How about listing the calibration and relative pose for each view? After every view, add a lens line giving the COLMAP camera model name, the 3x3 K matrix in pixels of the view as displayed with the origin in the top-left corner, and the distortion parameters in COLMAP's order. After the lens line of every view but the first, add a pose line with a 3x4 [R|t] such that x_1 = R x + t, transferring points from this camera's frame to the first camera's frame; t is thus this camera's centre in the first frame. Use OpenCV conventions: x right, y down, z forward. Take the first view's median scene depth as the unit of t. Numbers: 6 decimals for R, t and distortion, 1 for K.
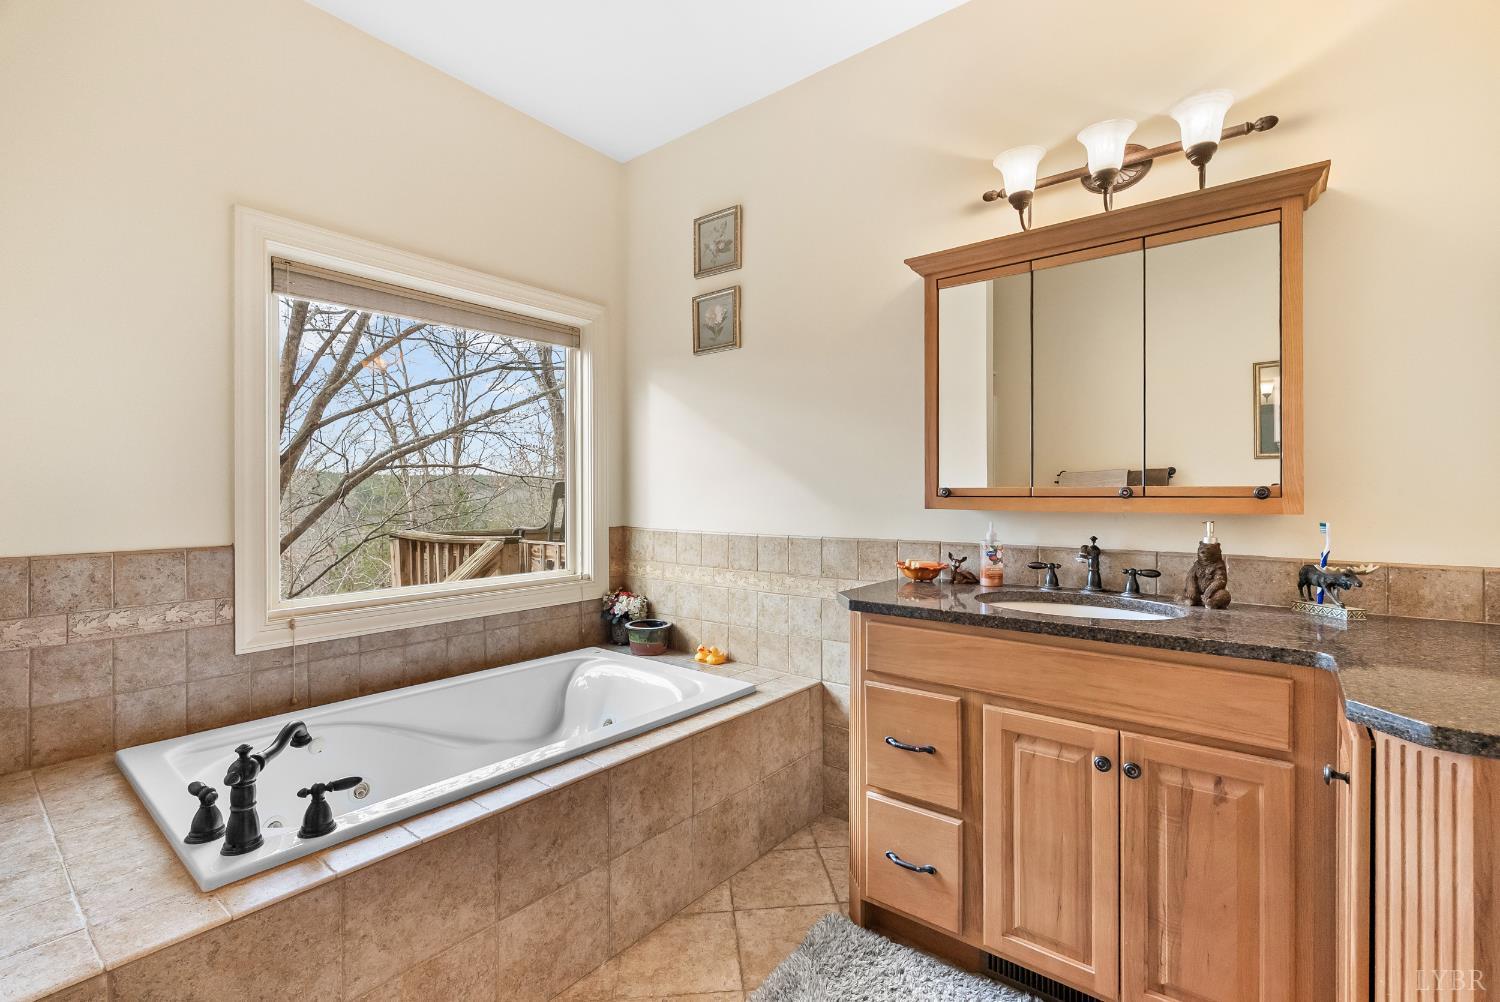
lens RADIAL K [[670.2, 0, 753.3], [0, 670.2, 489.3], [0, 0, 1]] dist [-0.002221, -0.000291]
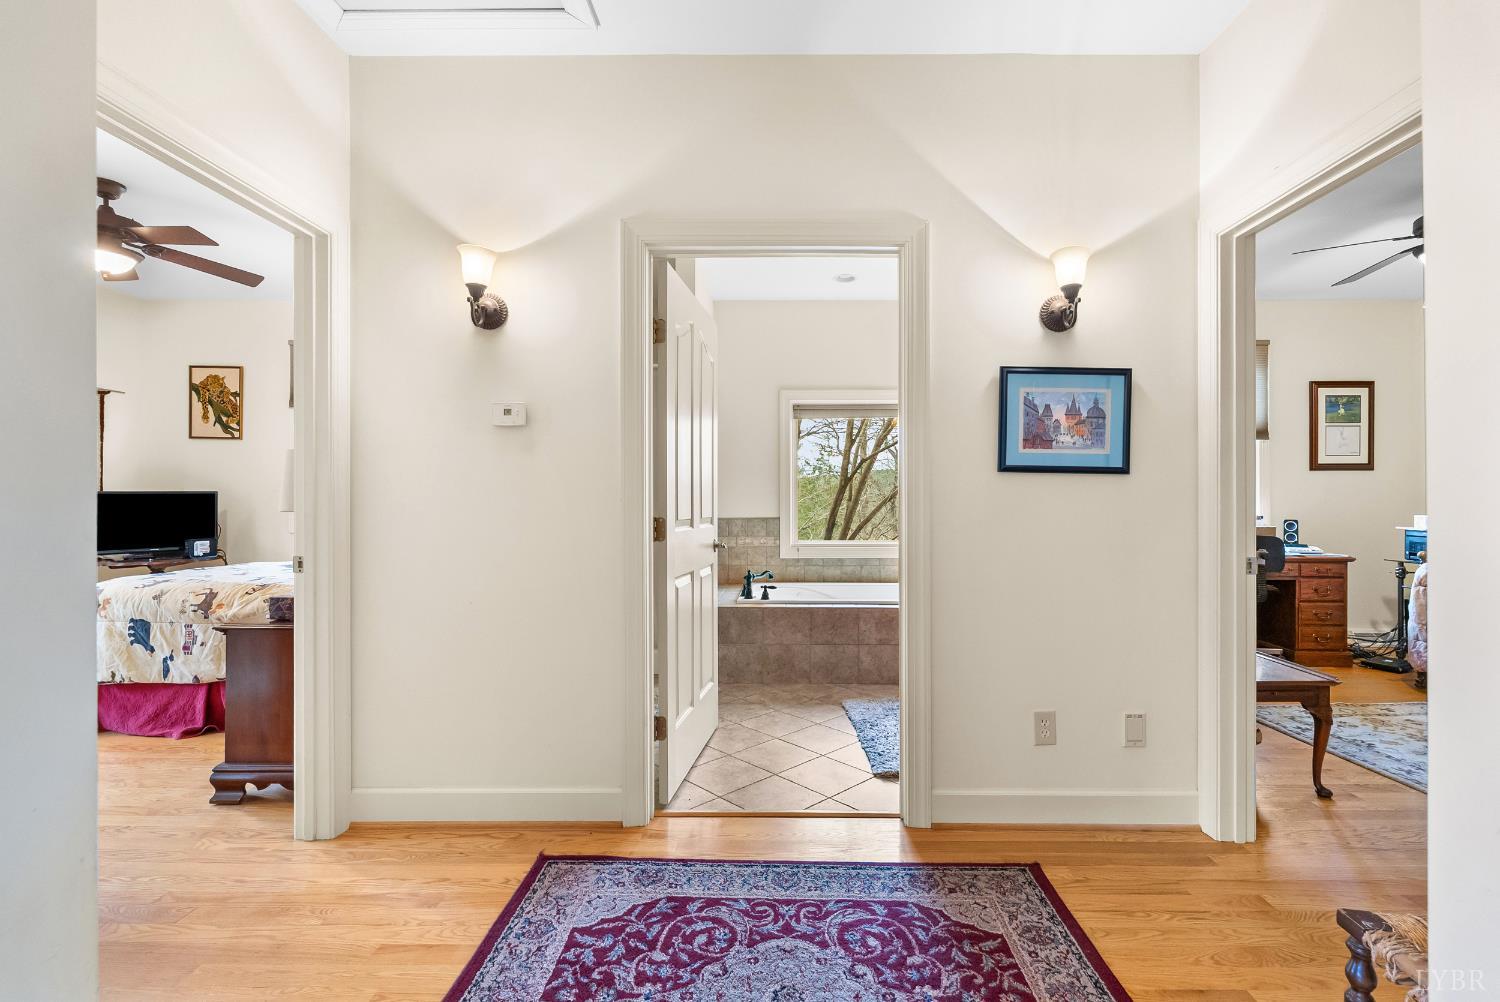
lens RADIAL K [[674.8, 0, 775.4], [0, 674.8, 498.2], [0, 0, 1]] dist [-0.000822, -0.000302]
pose [[0.619925, -0.000034, -0.784661, 1.379853], [0.000895, 0.999999, 0.000663, 0.005677], [0.784660, -0.001114, 0.619925, -0.711861]]
